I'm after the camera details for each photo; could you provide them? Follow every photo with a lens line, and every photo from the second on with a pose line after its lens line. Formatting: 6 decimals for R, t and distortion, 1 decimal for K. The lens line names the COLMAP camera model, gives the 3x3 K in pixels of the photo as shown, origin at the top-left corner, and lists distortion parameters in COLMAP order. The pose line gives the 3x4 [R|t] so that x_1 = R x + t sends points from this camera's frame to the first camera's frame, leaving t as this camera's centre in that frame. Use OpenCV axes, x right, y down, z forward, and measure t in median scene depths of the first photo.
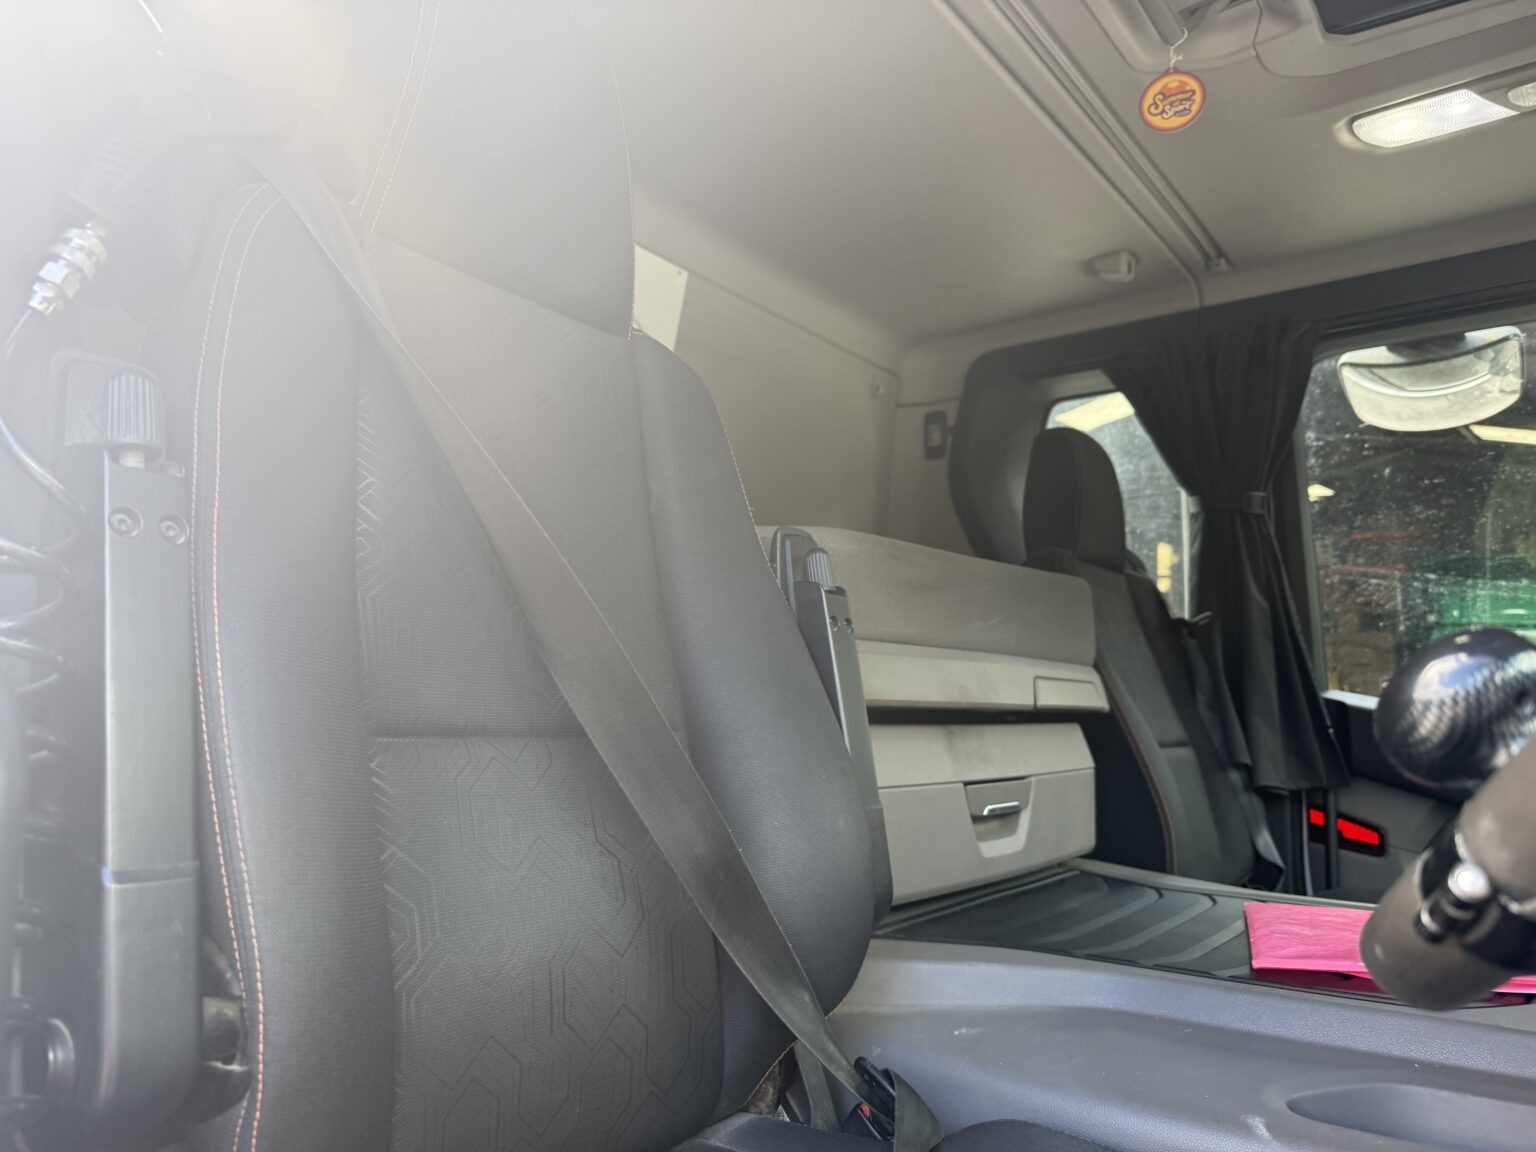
lens RADIAL K [[1079.0, 0, 768.0], [0, 1079.0, 576.0], [0, 0, 1]] dist [-0.003995, -0.027342]
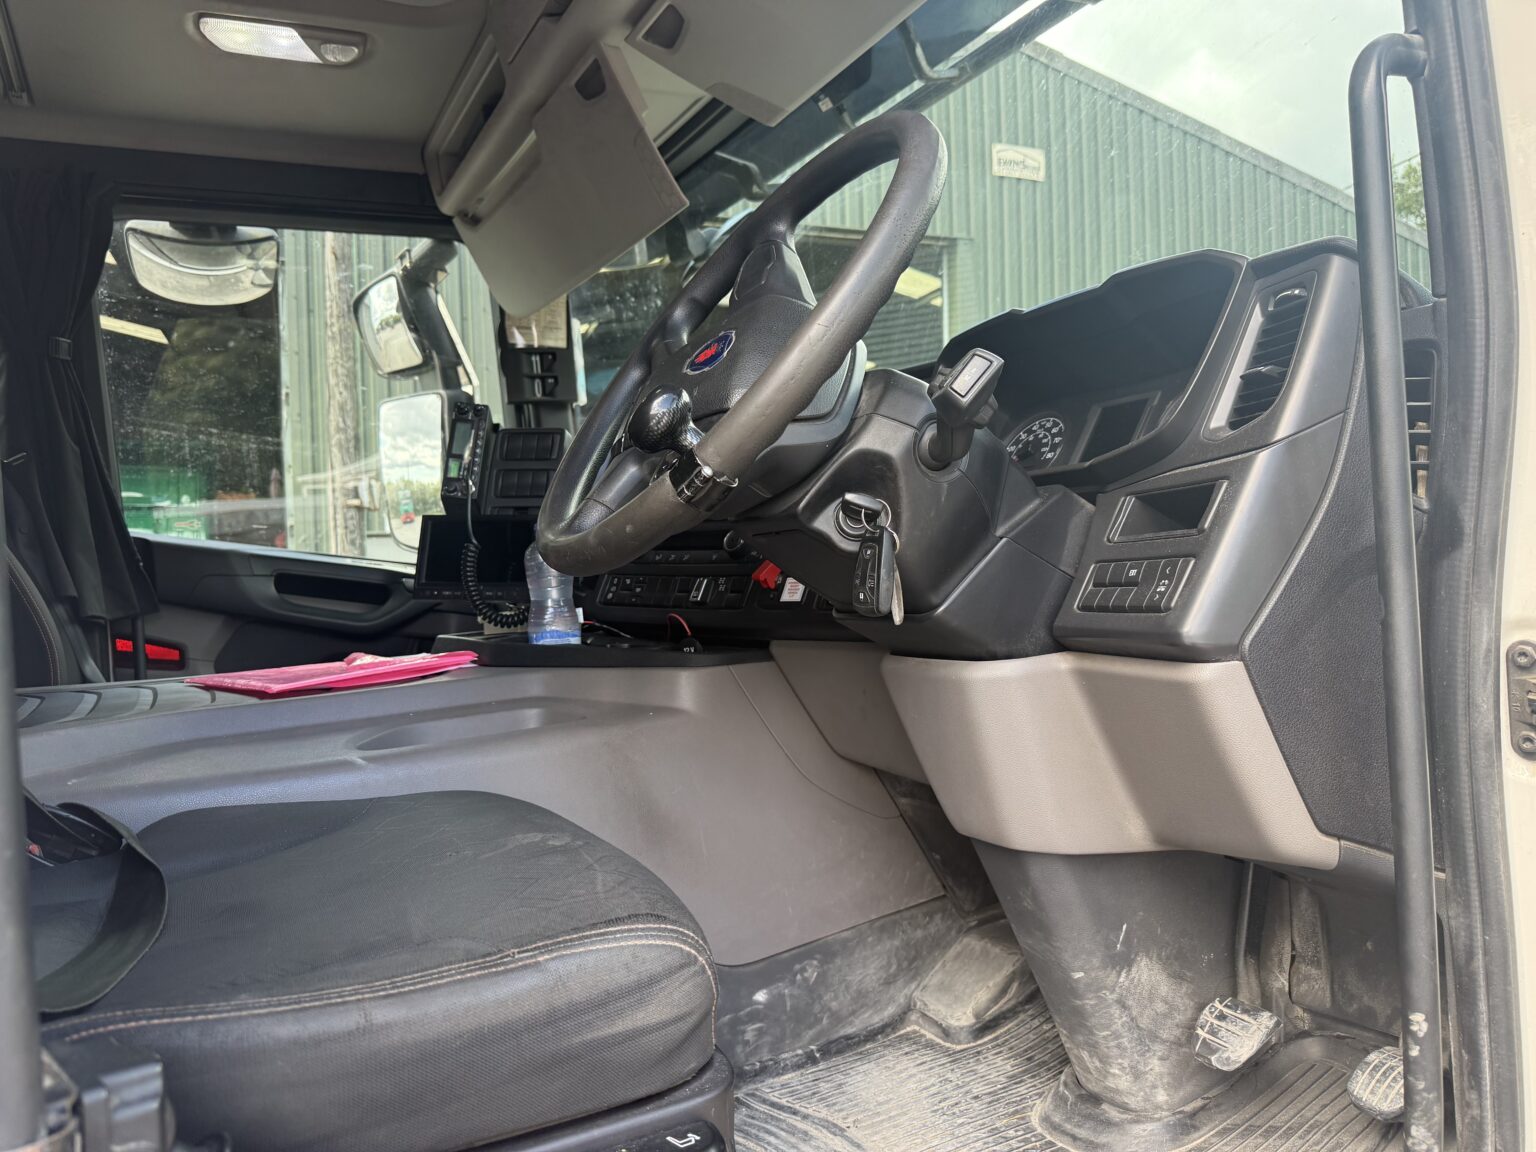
lens RADIAL K [[1092.4, 0, 713.2], [0, 1092.4, 573.7], [0, 0, 1]] dist [0.003181, -0.001982]
pose [[0.448377, -0.056138, 0.892080, -0.218182], [-0.038203, 0.995910, 0.081873, 0.037863], [-0.893028, -0.070790, 0.444399, -0.034424]]
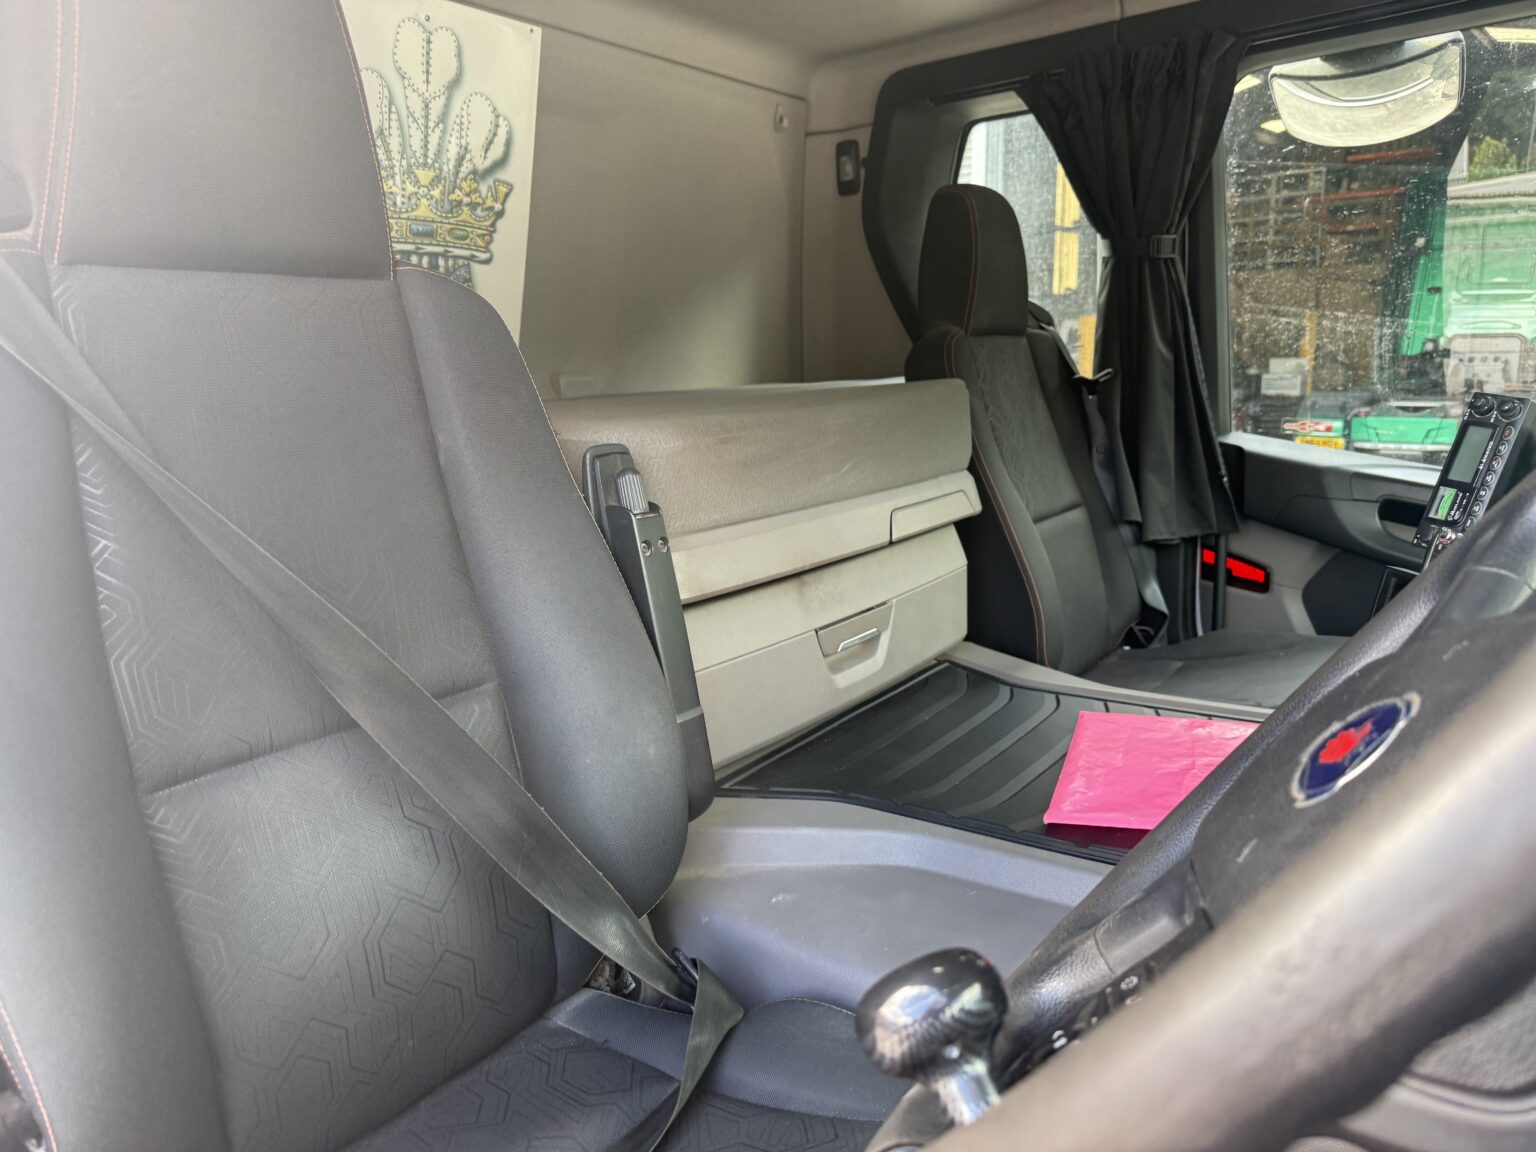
lens RADIAL K [[1071.8, 0, 768.0], [0, 1071.8, 576.0], [0, 0, 1]] dist [0.002204, -0.007800]
pose [[0.997748, -0.066799, 0.006095, 0.073977], [0.061955, 0.952580, 0.297914, -0.097656], [-0.025707, -0.296865, 0.954573, 0.005898]]
